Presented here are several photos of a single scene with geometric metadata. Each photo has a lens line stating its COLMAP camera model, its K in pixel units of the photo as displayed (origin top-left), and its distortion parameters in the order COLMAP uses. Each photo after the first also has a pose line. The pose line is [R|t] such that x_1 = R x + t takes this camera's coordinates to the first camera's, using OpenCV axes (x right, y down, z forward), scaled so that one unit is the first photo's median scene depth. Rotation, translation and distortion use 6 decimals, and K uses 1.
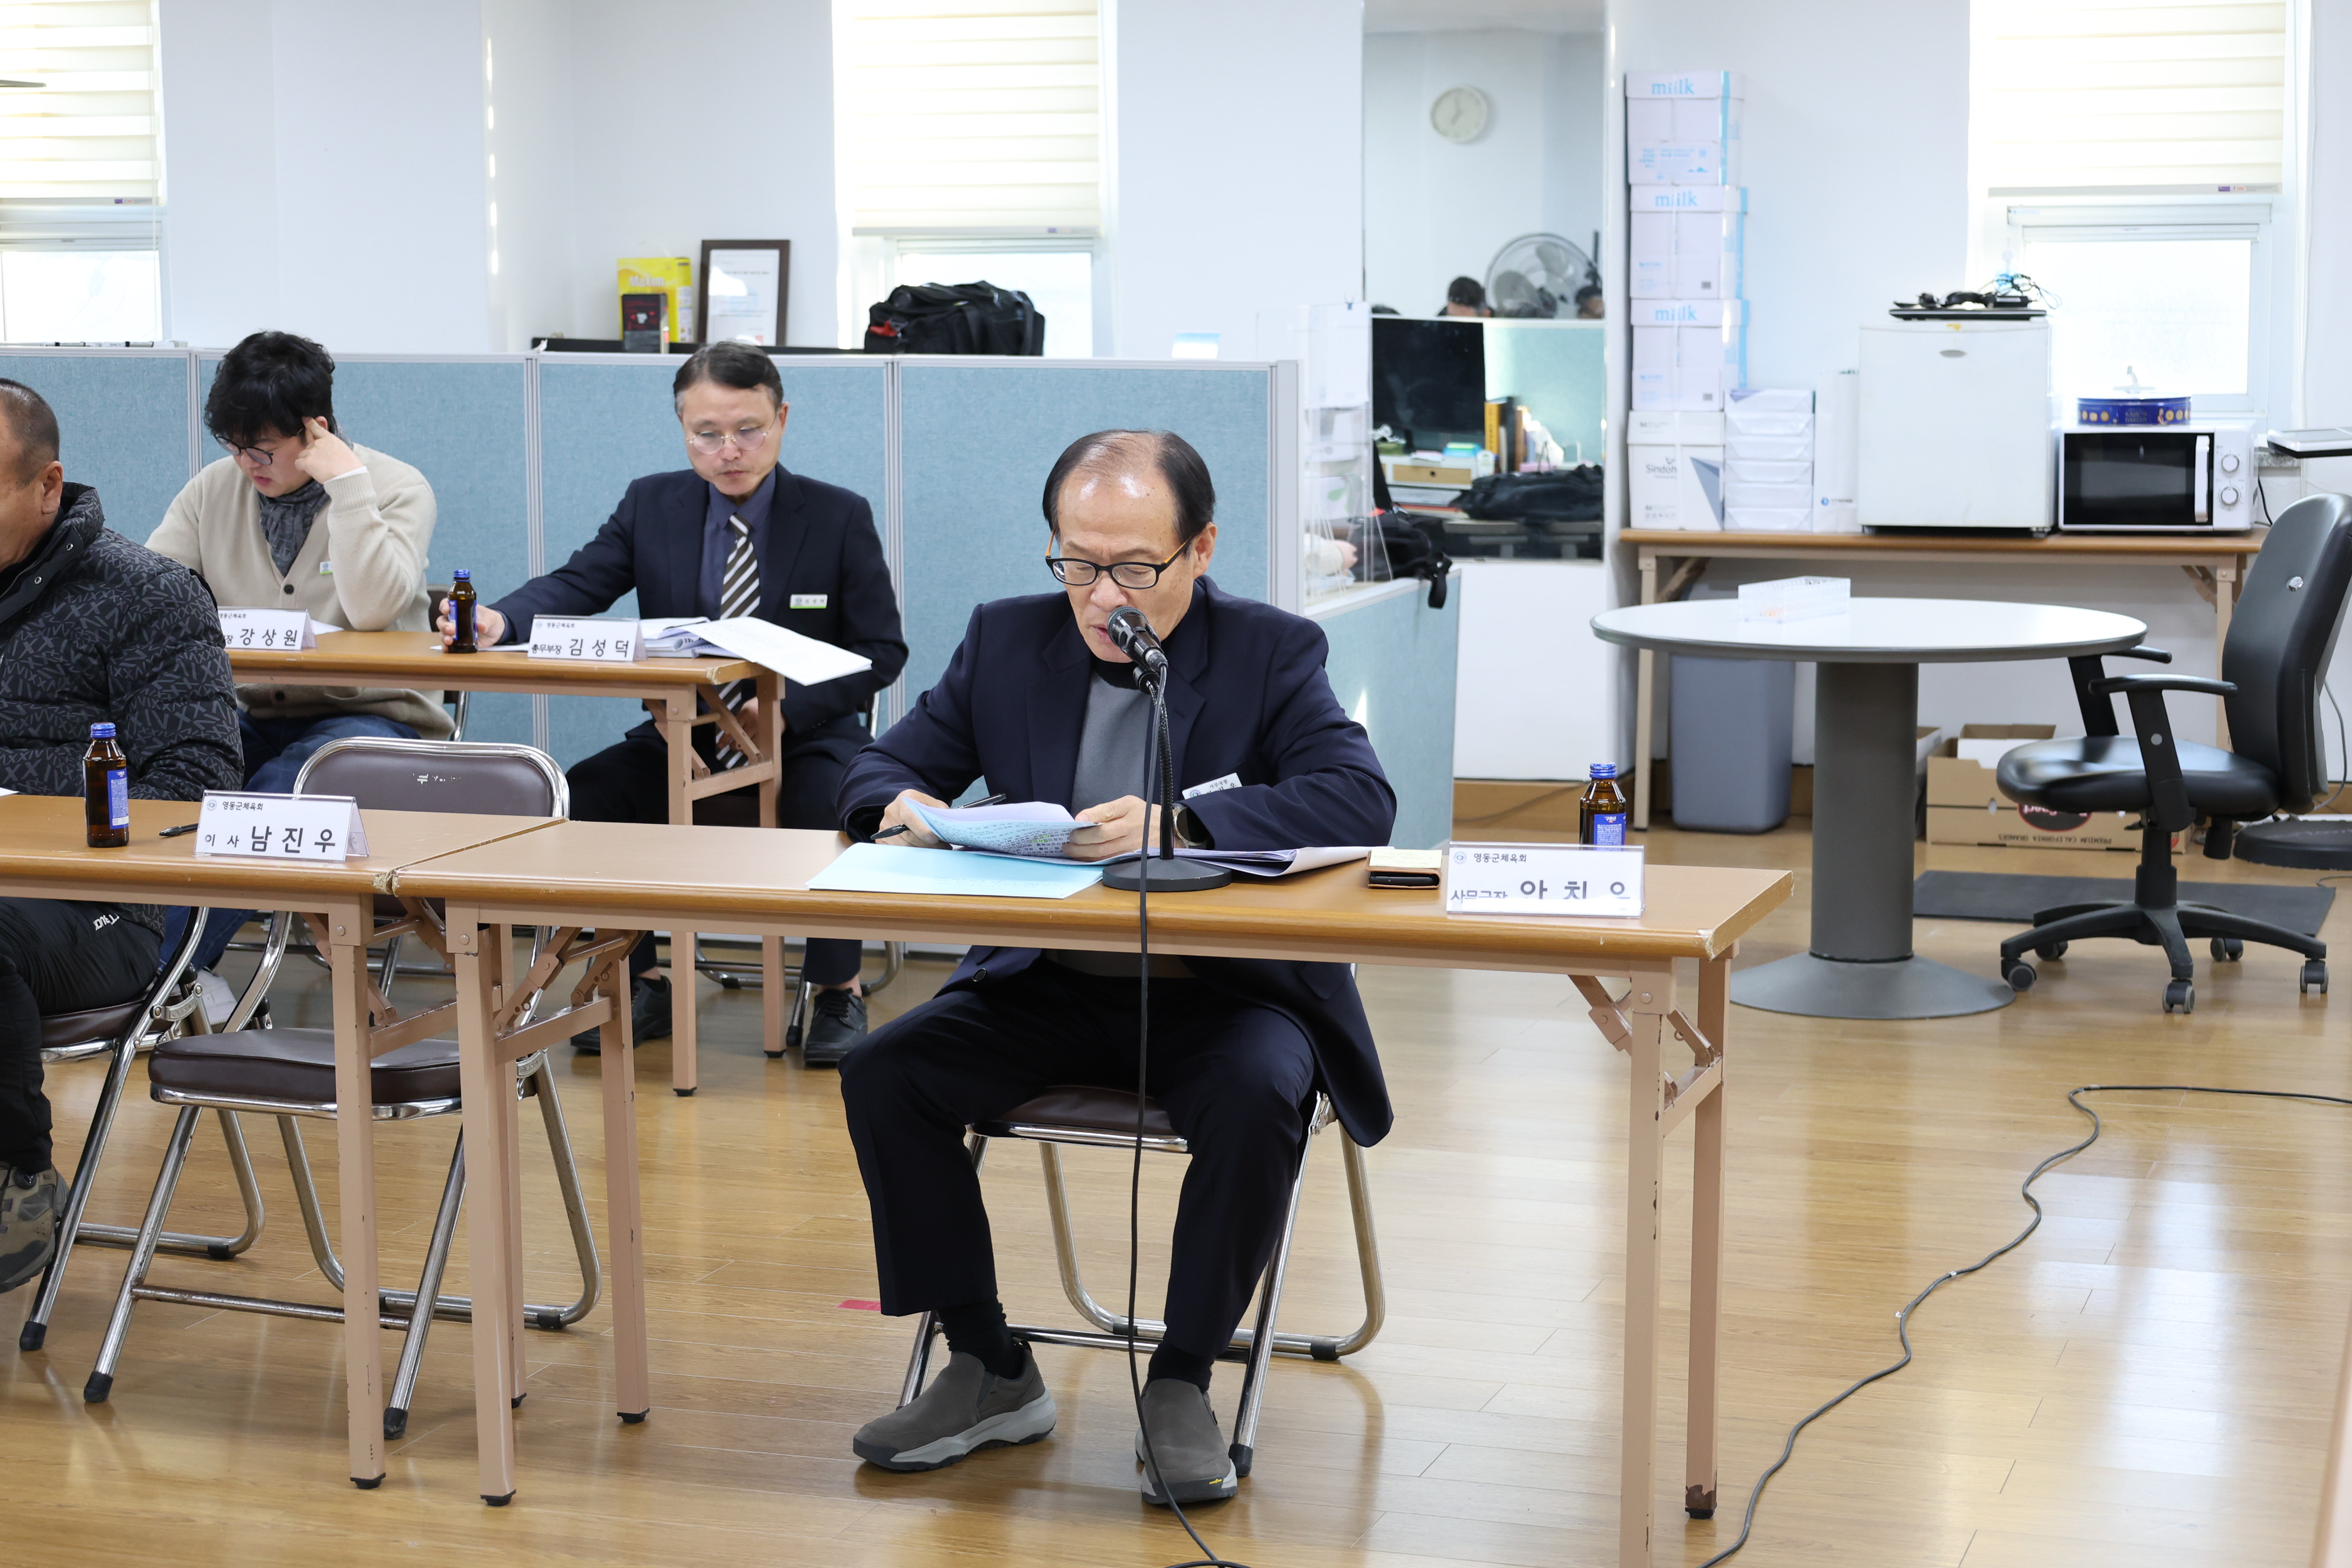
lens RADIAL K [[4039.2, 0, 1169.1], [0, 4039.2, 798.4], [0, 0, 1]] dist [-0.000032, 0.000000]
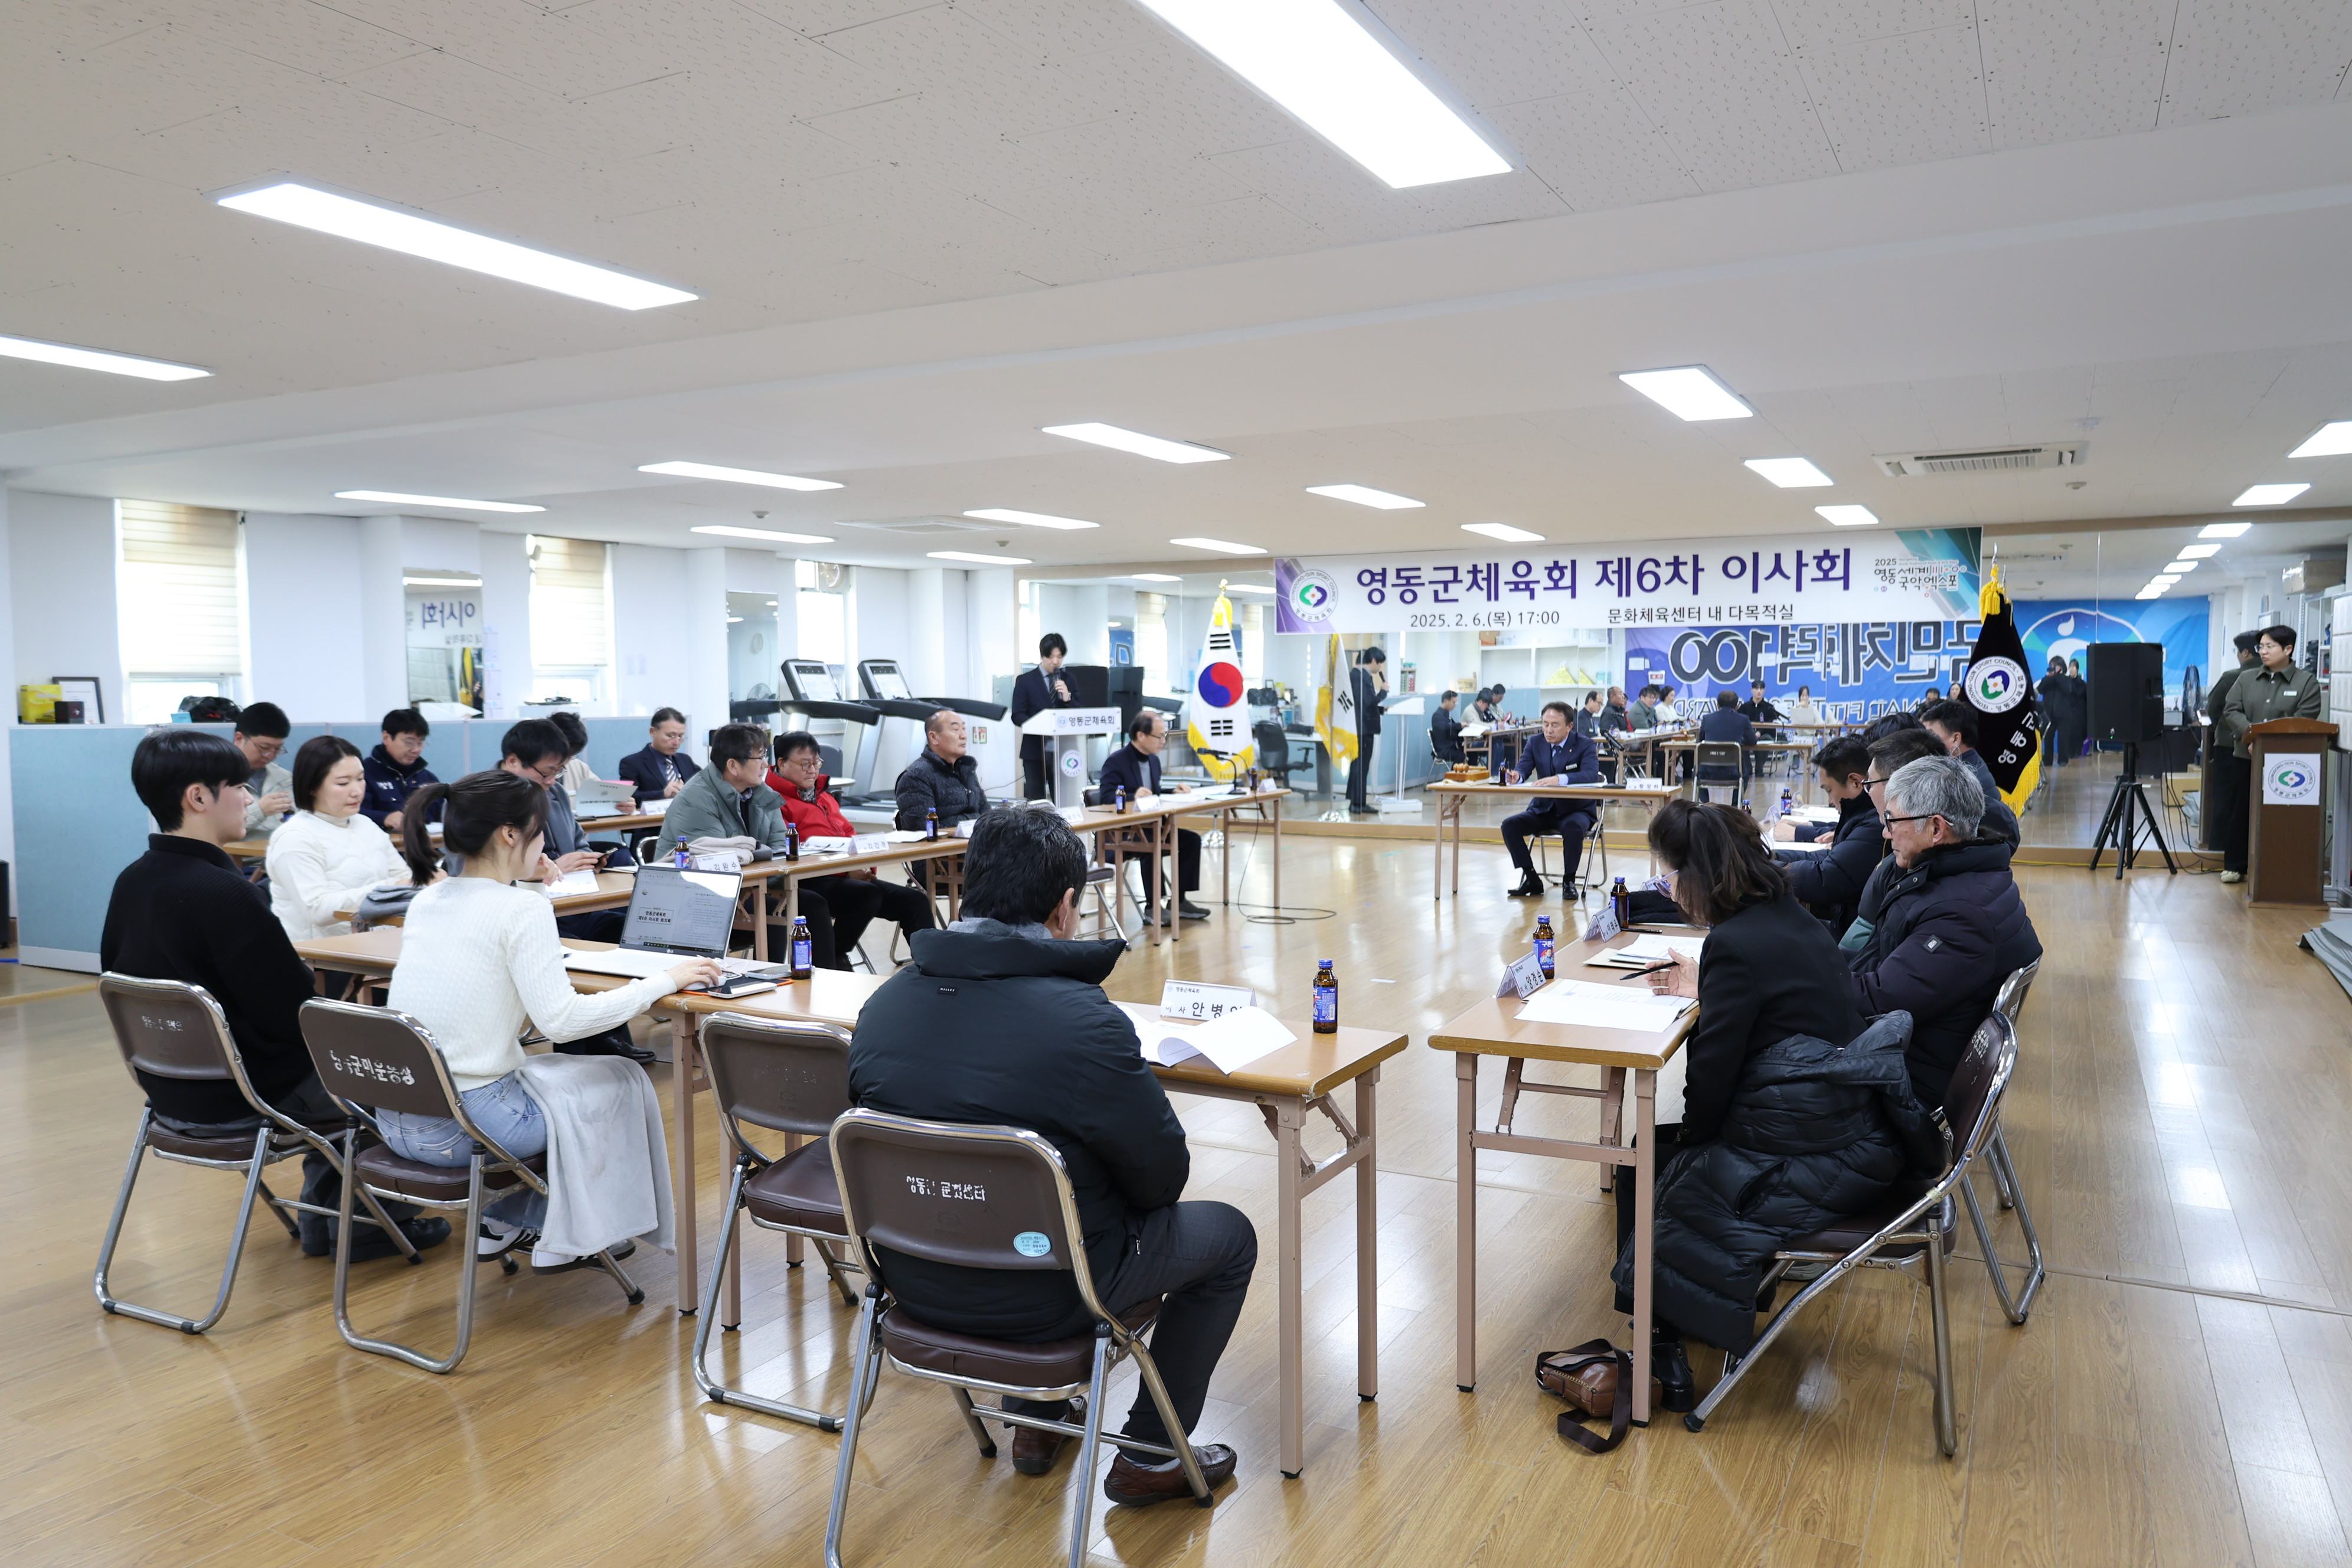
lens RADIAL K [[1594.9, 0, 1190.9], [0, 1594.9, 777.1], [0, 0, 1]] dist [-0.016423, 0.000190]
pose [[0.159912, -0.053954, 0.985656, -0.792356], [0.132275, 0.990671, 0.032768, -0.030254], [-0.978229, 0.125138, 0.165557, 0.253666]]
